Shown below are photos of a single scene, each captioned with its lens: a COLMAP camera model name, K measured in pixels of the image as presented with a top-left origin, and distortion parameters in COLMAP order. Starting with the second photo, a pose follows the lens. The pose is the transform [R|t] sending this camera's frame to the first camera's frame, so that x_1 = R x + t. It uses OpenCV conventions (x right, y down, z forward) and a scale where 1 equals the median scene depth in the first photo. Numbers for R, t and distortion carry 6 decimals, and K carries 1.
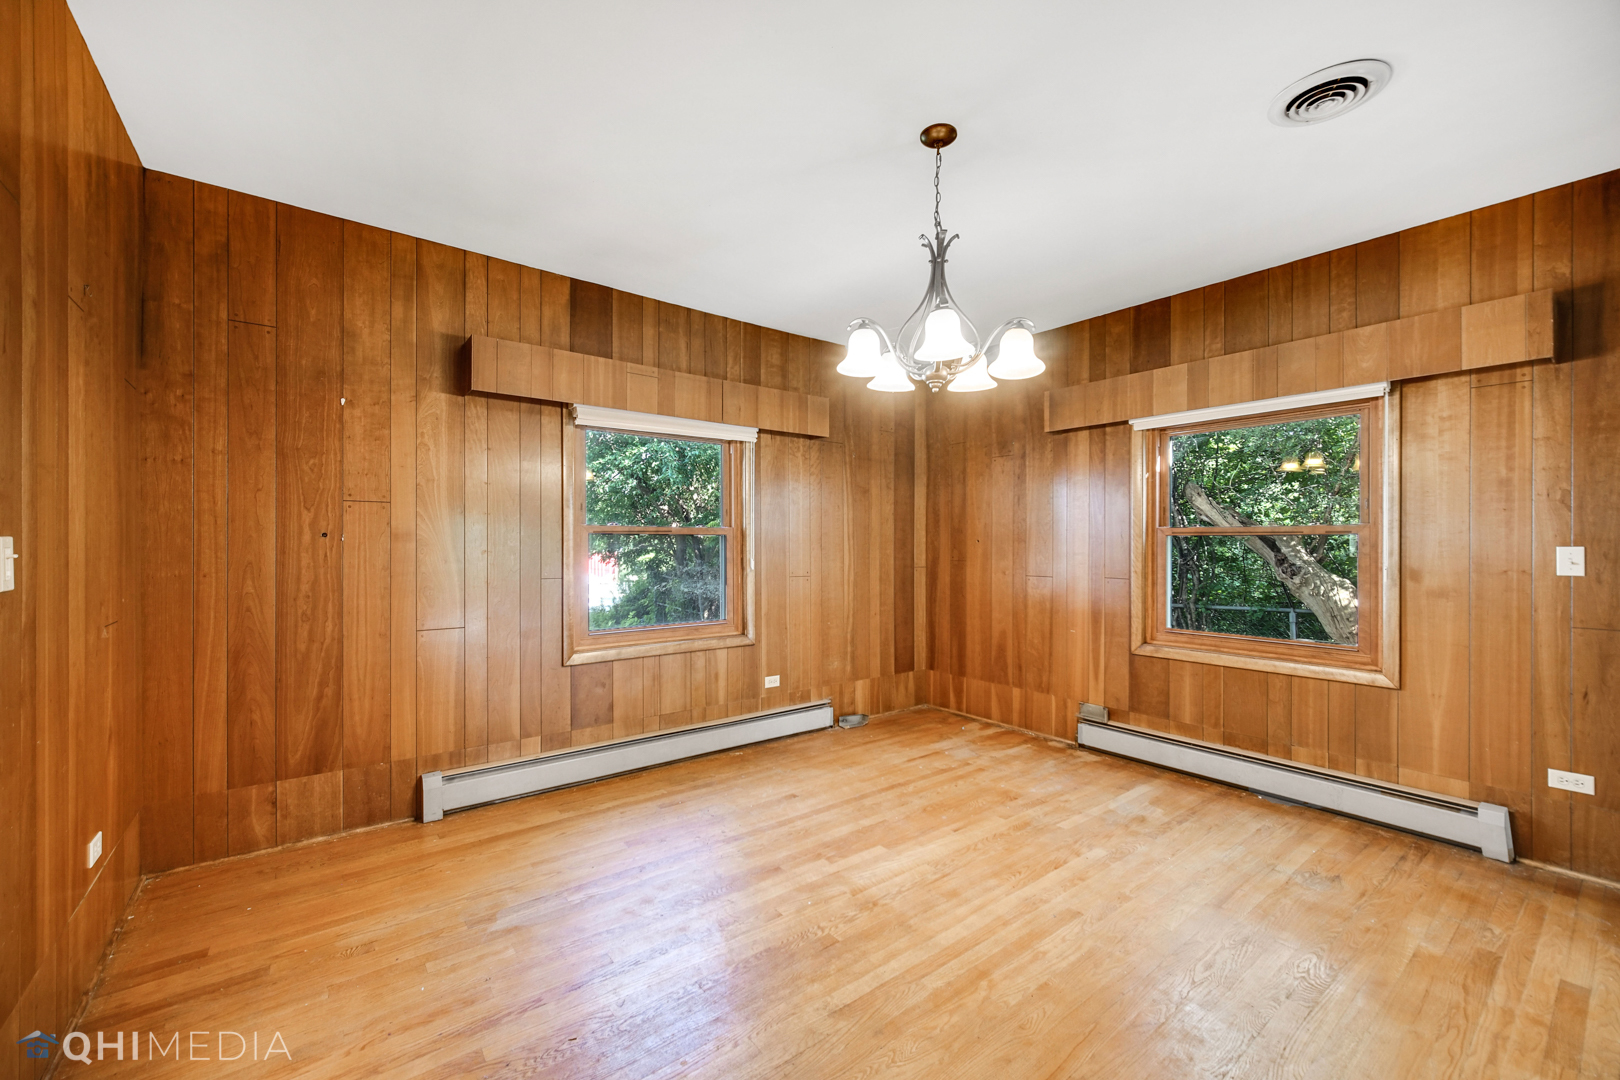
lens RADIAL K [[646.0, 0, 803.4], [0, 646.0, 541.0], [0, 0, 1]] dist [-0.002404, 0.000184]
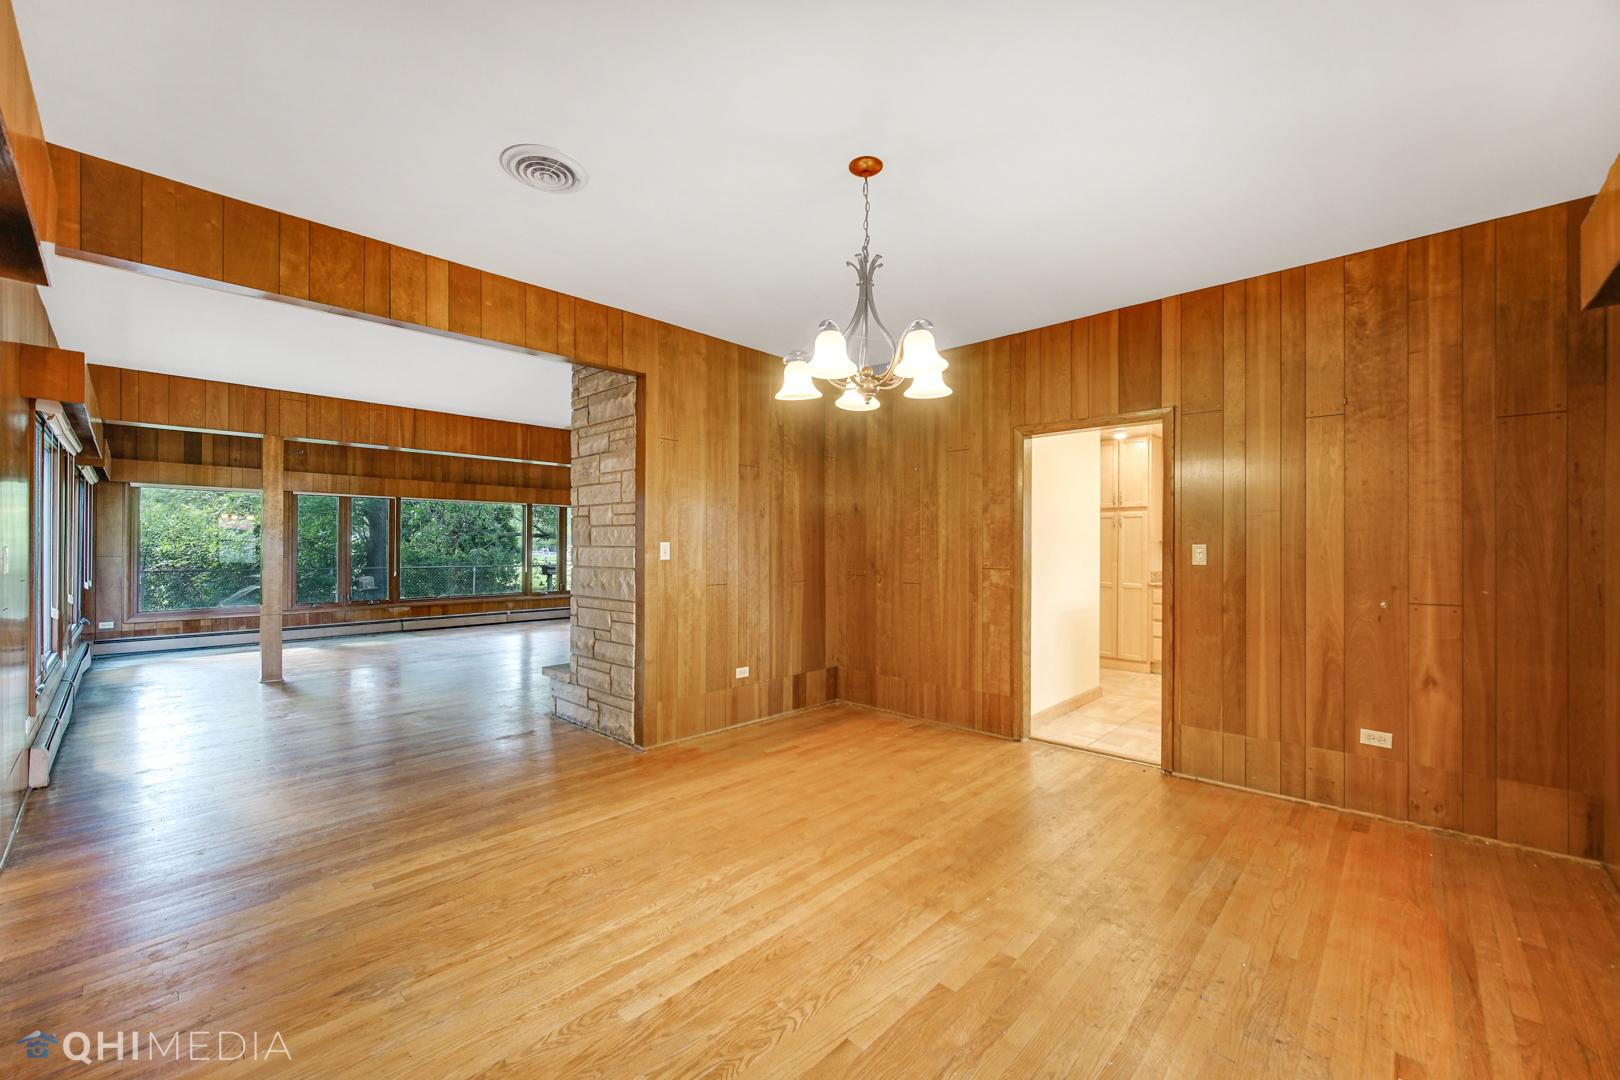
lens RADIAL K [[646.0, 0, 812.1], [0, 646.0, 544.9], [0, 0, 1]] dist [-0.002404, 0.000184]
pose [[-0.986566, -0.004628, -0.163299, 0.450572], [-0.003535, 0.999969, -0.006987, 0.013301], [0.163327, -0.006316, -0.986552, 1.961063]]
